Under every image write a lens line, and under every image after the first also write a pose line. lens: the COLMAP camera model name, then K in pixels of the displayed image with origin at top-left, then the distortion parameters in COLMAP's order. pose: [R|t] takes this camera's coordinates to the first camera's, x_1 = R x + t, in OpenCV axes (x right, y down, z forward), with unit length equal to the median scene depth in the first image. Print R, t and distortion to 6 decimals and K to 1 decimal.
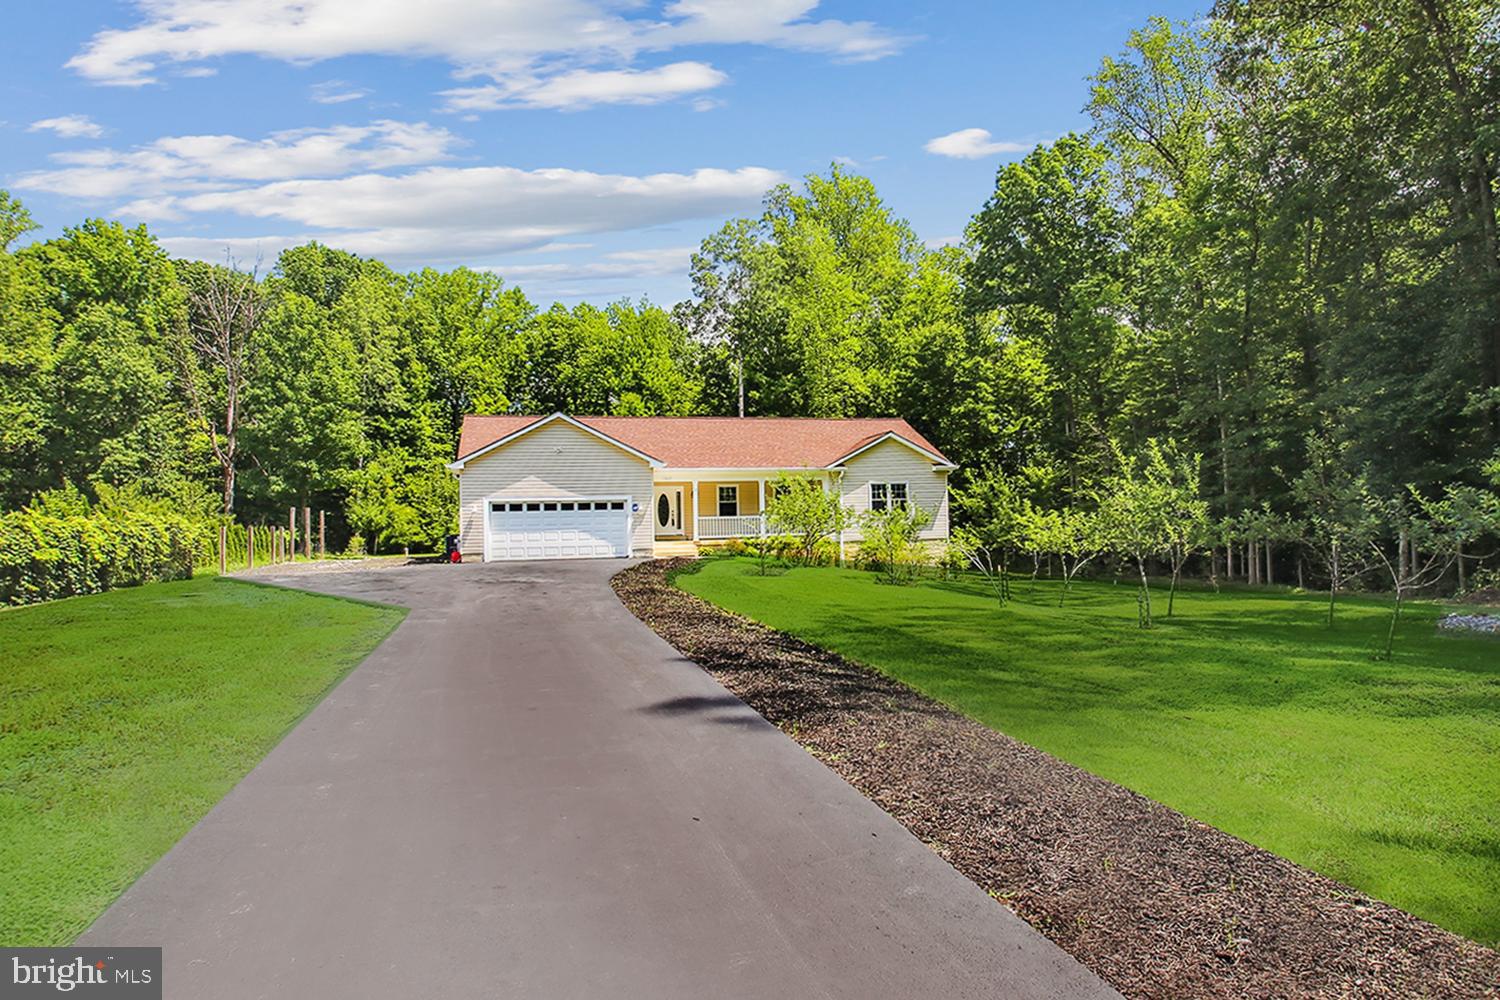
lens RADIAL K [[676.6, 0, 747.2], [0, 676.6, 537.5], [0, 0, 1]] dist [0.055198, -0.000097]
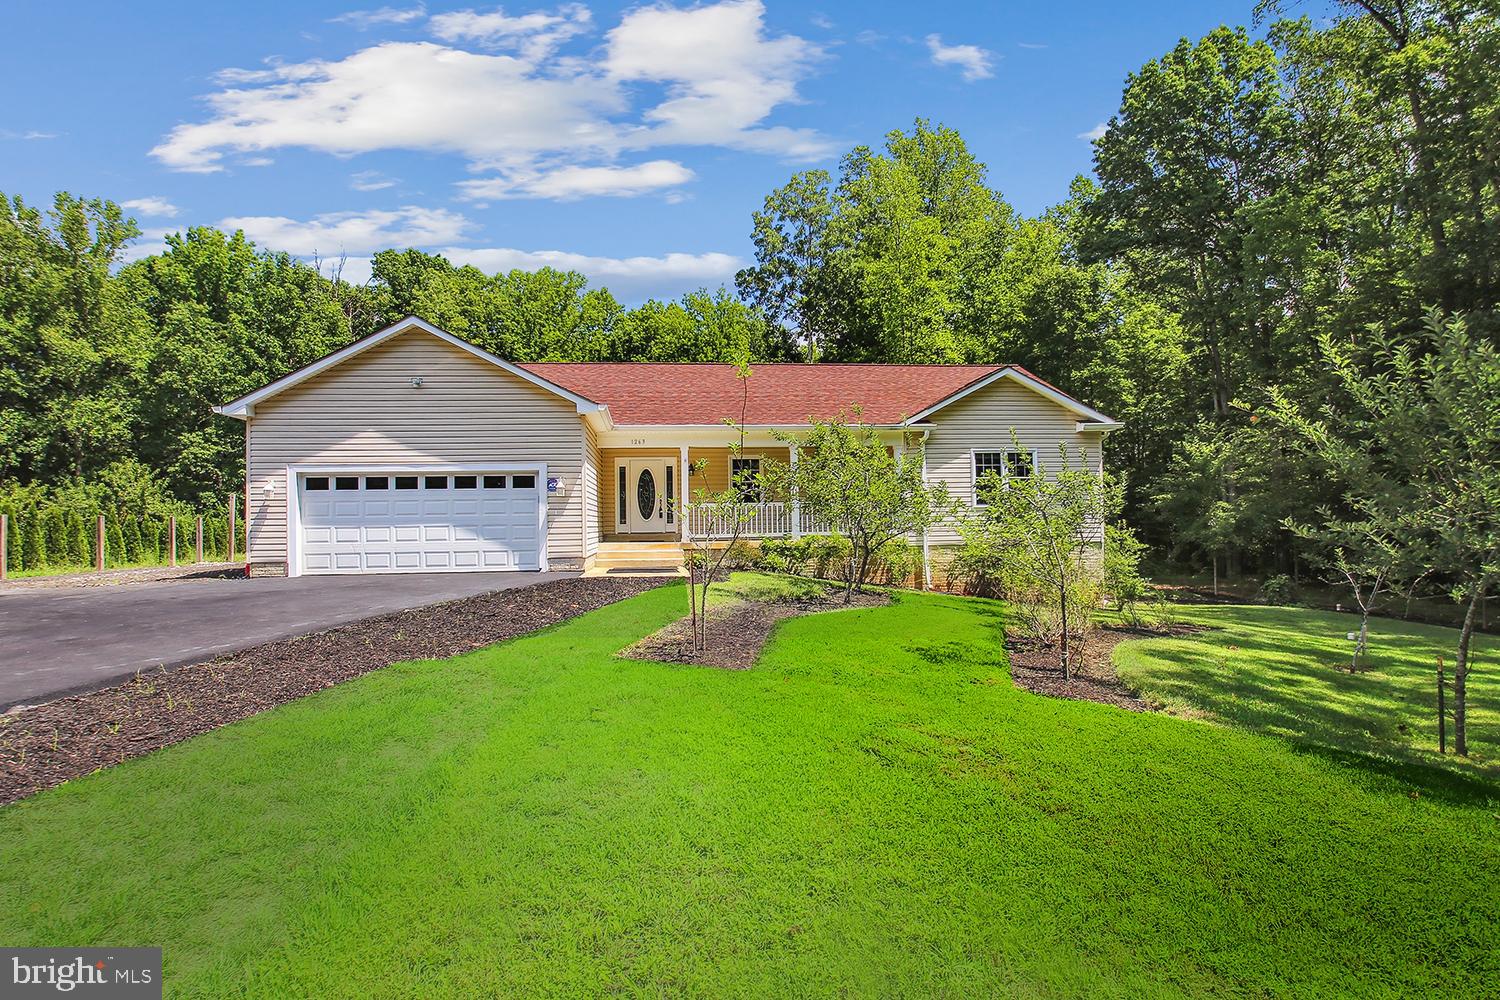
lens RADIAL K [[649.3, 0, 746.6], [0, 649.3, 512.8], [0, 0, 1]] dist [-0.000968, -0.000635]
pose [[0.990655, 0.005108, -0.136299, 0.032777], [-0.009267, 0.999510, -0.029897, -0.002503], [0.136080, 0.030880, 0.990216, 0.219967]]
